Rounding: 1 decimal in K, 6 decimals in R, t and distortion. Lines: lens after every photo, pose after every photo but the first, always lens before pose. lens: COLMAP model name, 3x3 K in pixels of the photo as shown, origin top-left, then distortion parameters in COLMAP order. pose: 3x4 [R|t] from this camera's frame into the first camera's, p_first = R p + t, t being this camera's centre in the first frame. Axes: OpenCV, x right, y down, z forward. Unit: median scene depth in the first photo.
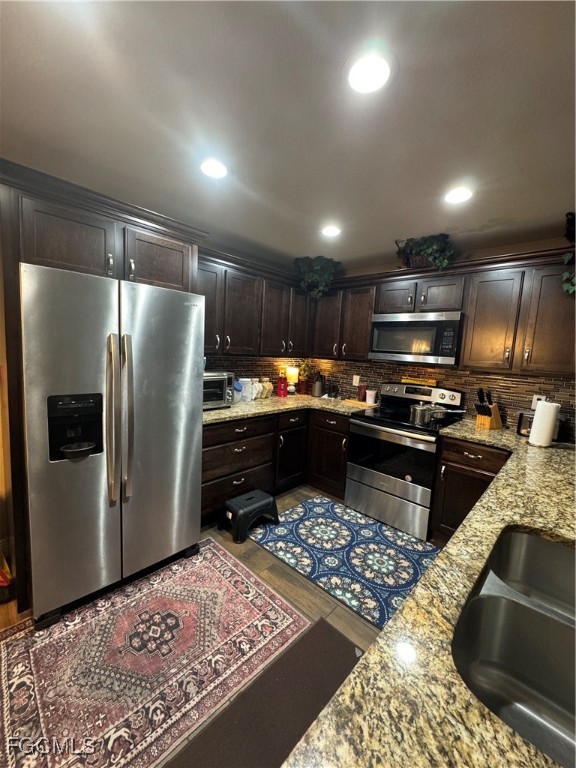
lens RADIAL K [[308.1, 0, 288.0], [0, 308.1, 384.0], [0, 0, 1]] dist [-0.001879, 0.001971]
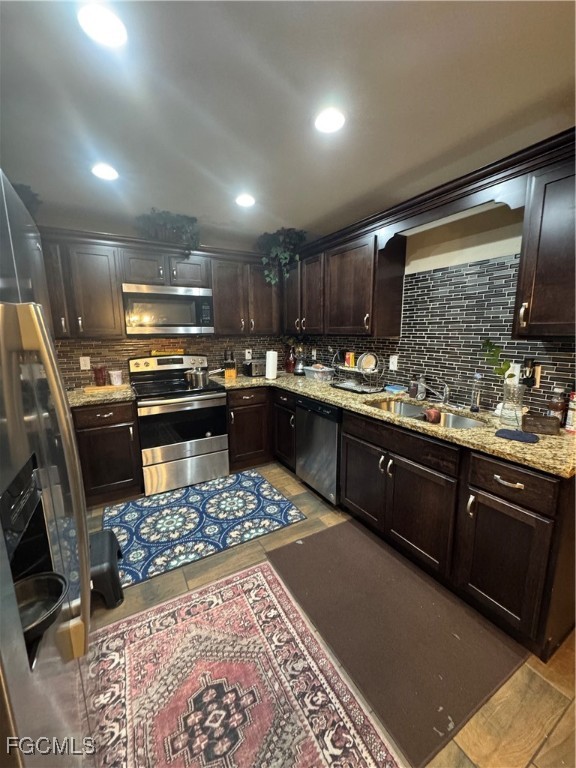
lens RADIAL K [[308.1, 0, 288.0], [0, 308.1, 384.0], [0, 0, 1]] dist [-0.001879, 0.001971]
pose [[0.287536, -0.223168, 0.931407, -0.830067], [0.135826, 0.972147, 0.190999, -0.085943], [-0.948090, 0.071590, 0.309840, 0.512574]]
